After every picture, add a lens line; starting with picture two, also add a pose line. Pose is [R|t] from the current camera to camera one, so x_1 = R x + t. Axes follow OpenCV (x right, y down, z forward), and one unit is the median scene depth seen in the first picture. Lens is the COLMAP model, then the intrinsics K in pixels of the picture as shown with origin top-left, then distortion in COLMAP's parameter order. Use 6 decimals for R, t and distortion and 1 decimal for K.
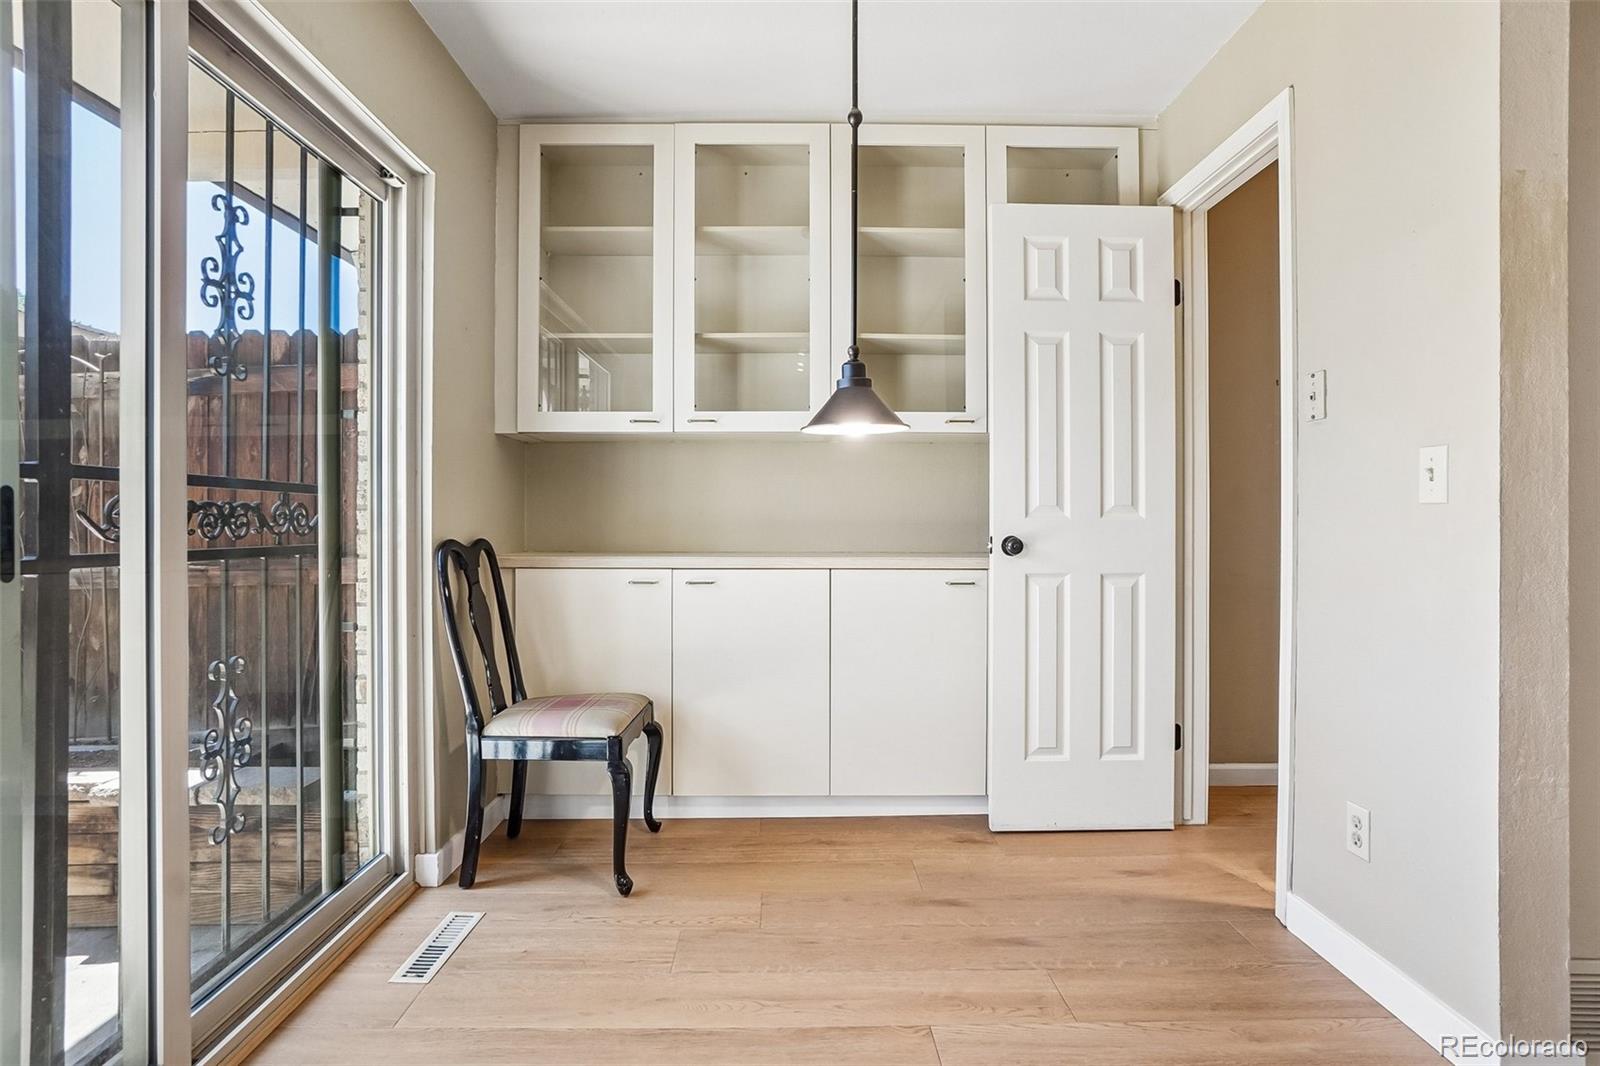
lens RADIAL K [[800.4, 0, 790.5], [0, 800.4, 520.5], [0, 0, 1]] dist [-0.032559, 0.007995]
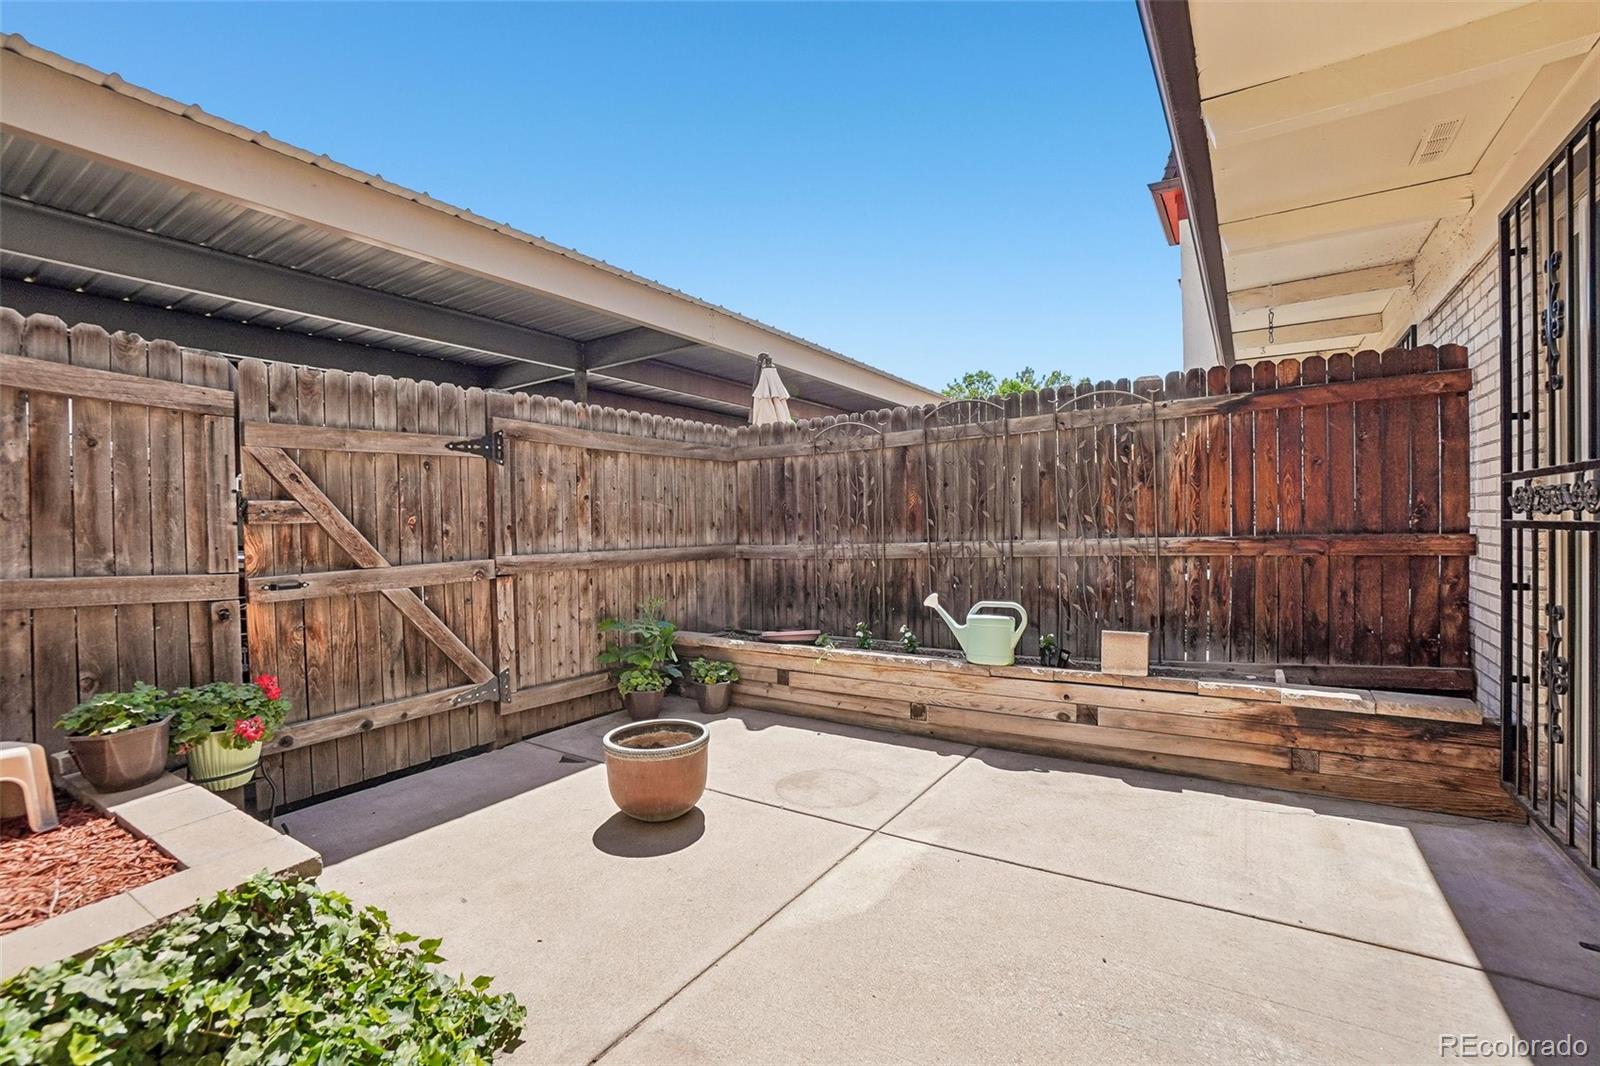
lens RADIAL K [[719.1, 0, 796.8], [0, 719.1, 532.9], [0, 0, 1]] dist [-0.034721, 0.000898]
pose [[0.835620, 0.004948, -0.549286, -0.790599], [0.008721, 0.999714, 0.022272, 0.012142], [0.549239, -0.023401, 0.835338, -0.475146]]
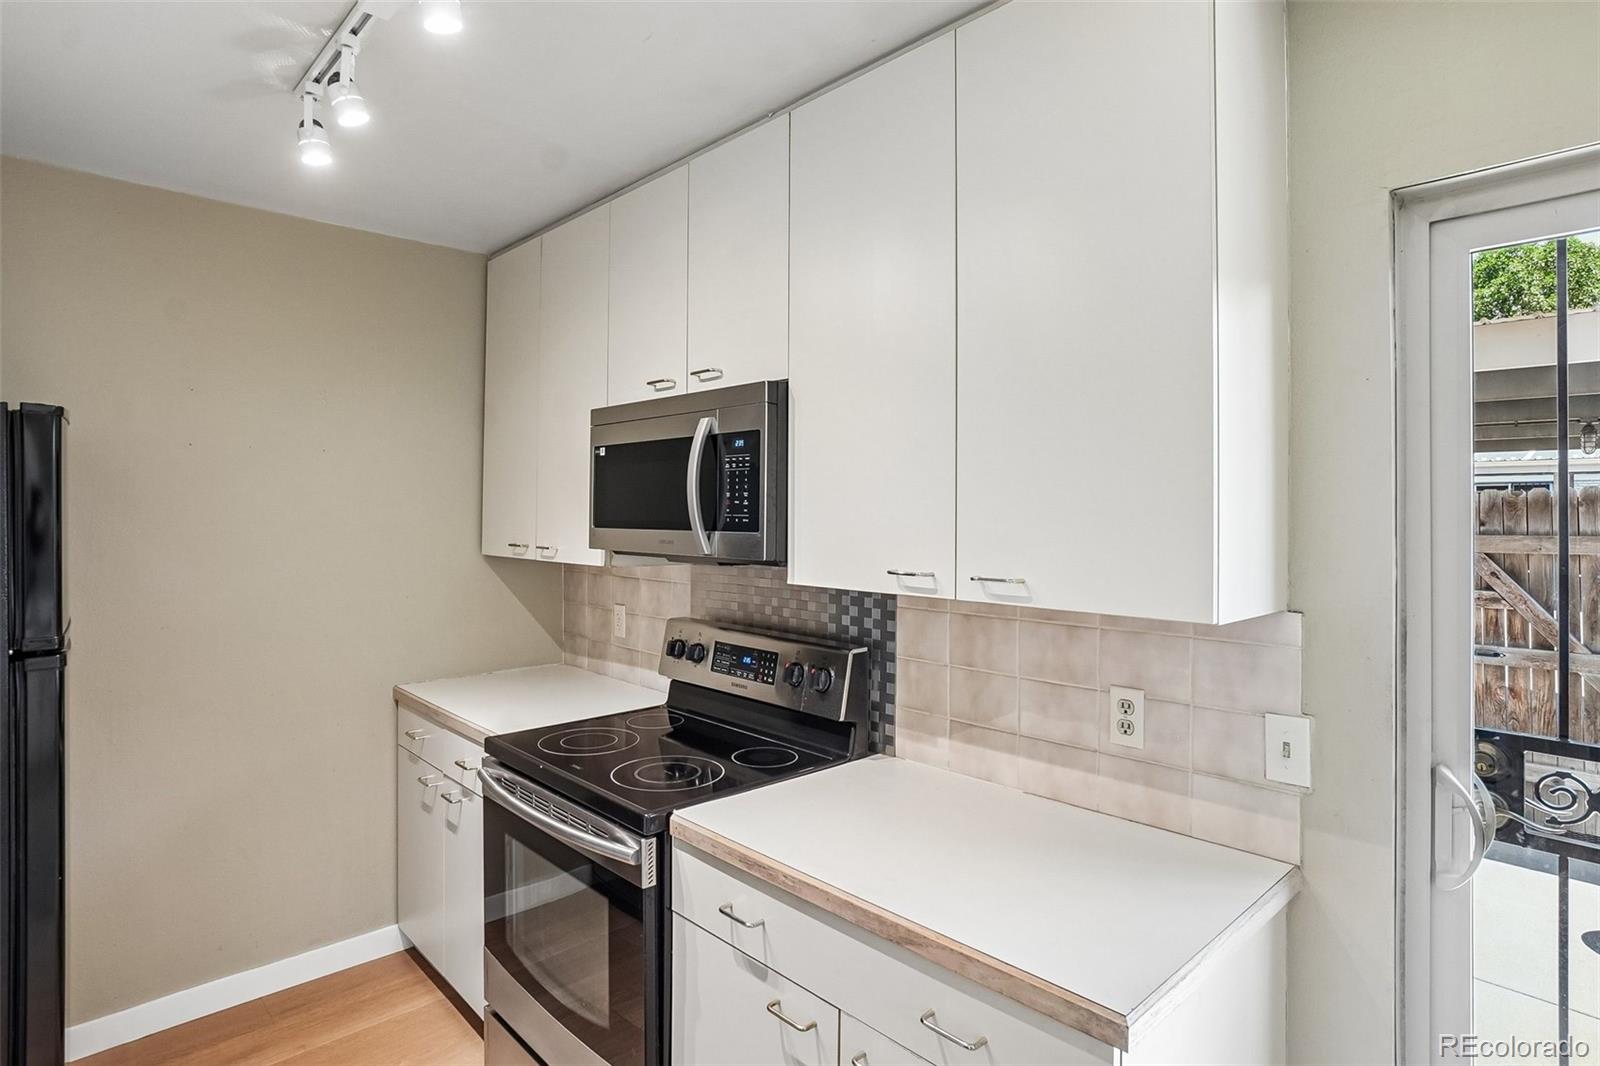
lens RADIAL K [[845.5, 0, 798.3], [0, 845.5, 503.7], [0, 0, 1]] dist [-0.039160, 0.020001]
pose [[-0.733797, -0.010147, -0.679293, 0.217964], [-0.003223, 0.999929, -0.011455, -0.181354], [0.679361, -0.006216, -0.733777, 0.305591]]
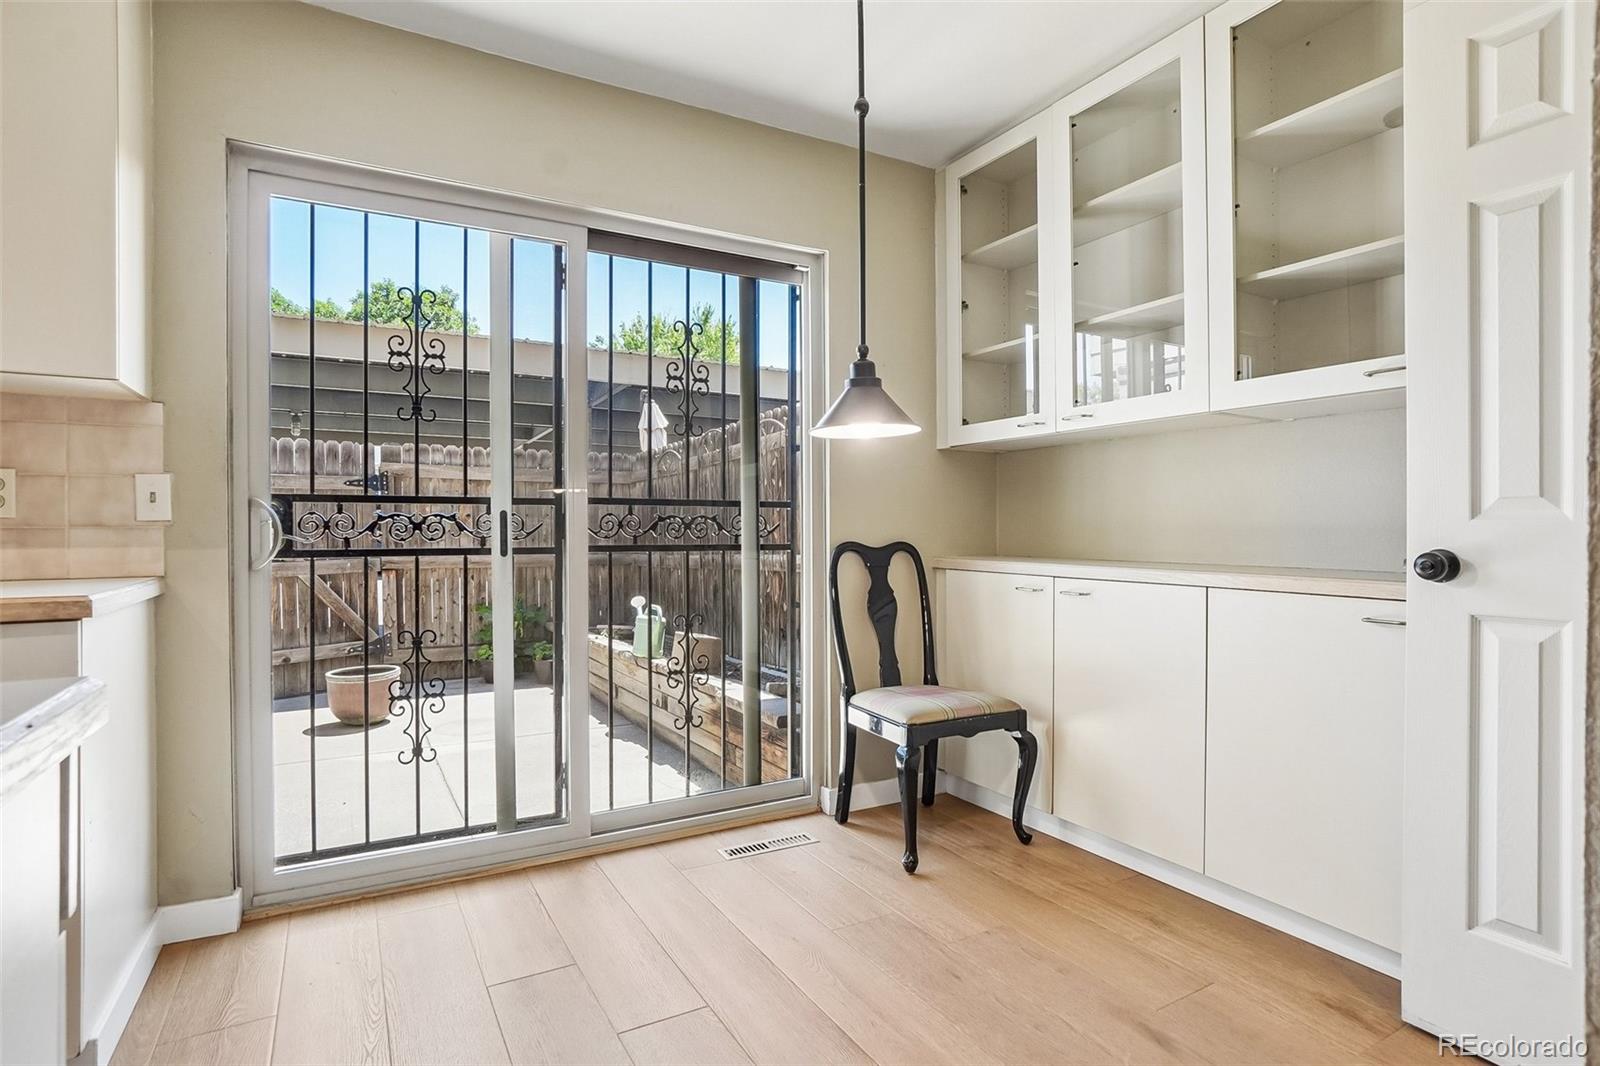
lens RADIAL K [[800.4, 0, 800.6], [0, 800.4, 531.7], [0, 0, 1]] dist [-0.032559, 0.007995]
pose [[0.497147, 0.004827, -0.867653, 0.548840], [0.004335, 0.999958, 0.008047, -0.001234], [0.867655, -0.007762, 0.497105, 0.282179]]
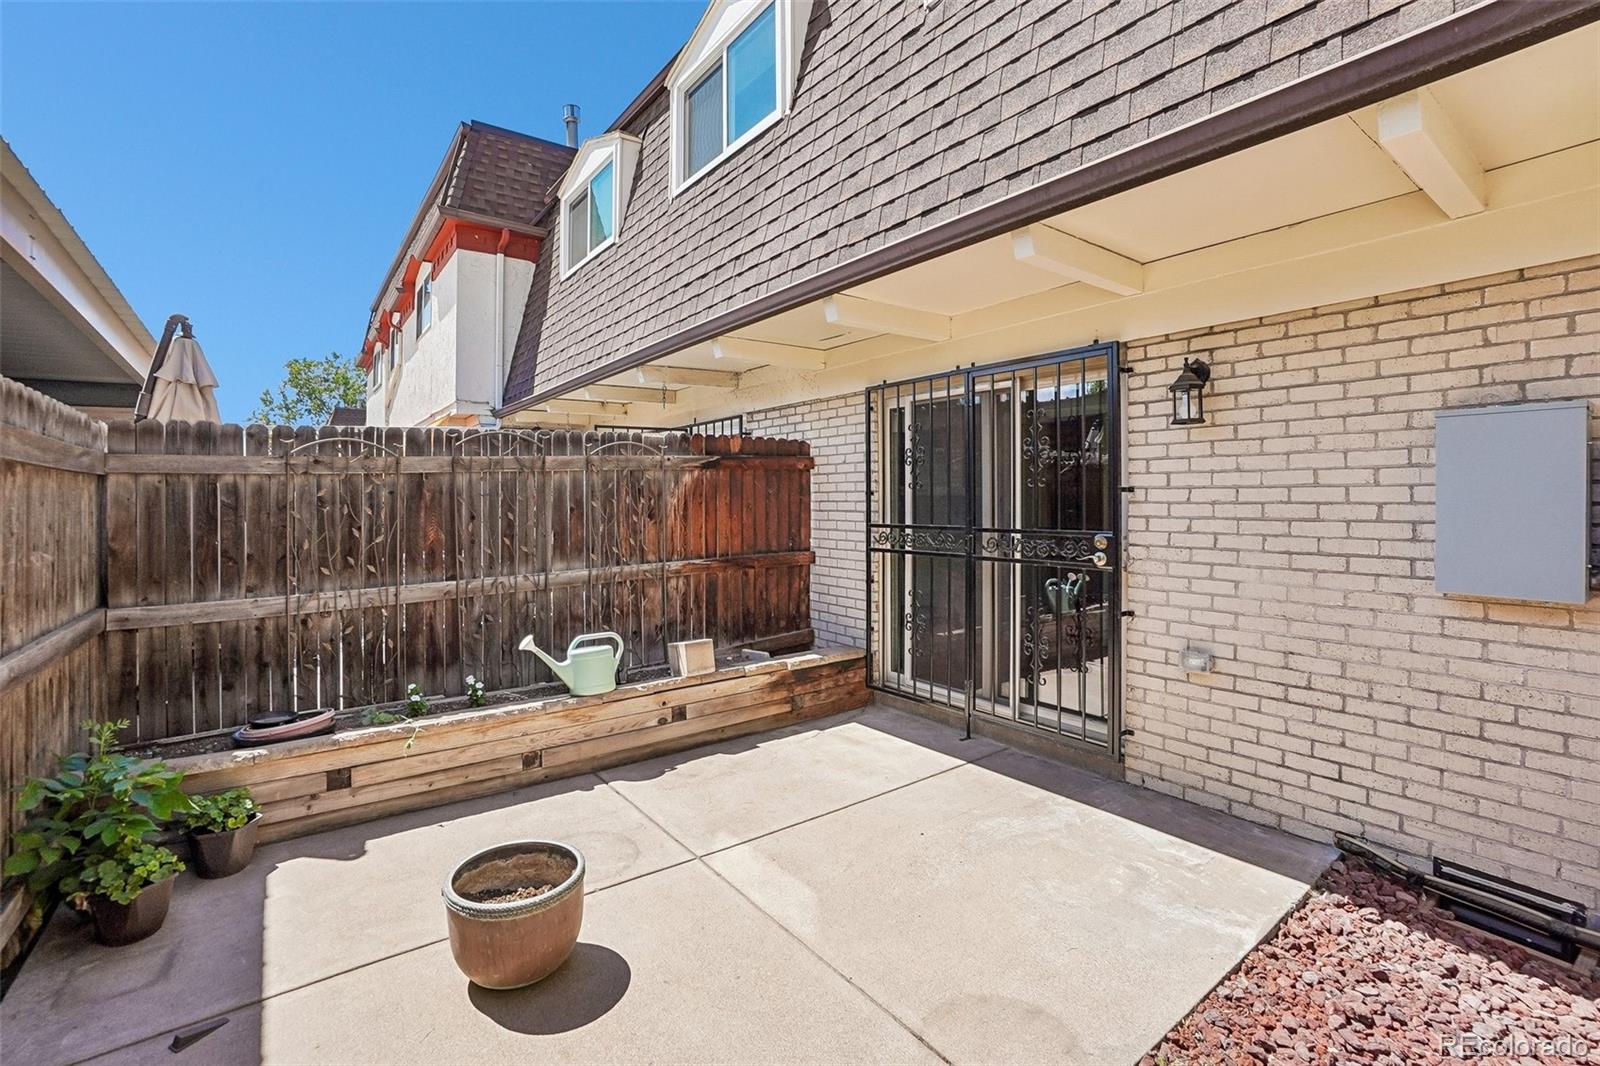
lens RADIAL K [[719.1, 0, 805.6], [0, 719.1, 514.7], [0, 0, 1]] dist [-0.034721, 0.000898]
pose [[0.810274, -0.009439, 0.585975, -1.748925], [-0.000021, 0.999870, 0.016136, -0.092239], [-0.586051, -0.013087, 0.810169, -0.567488]]
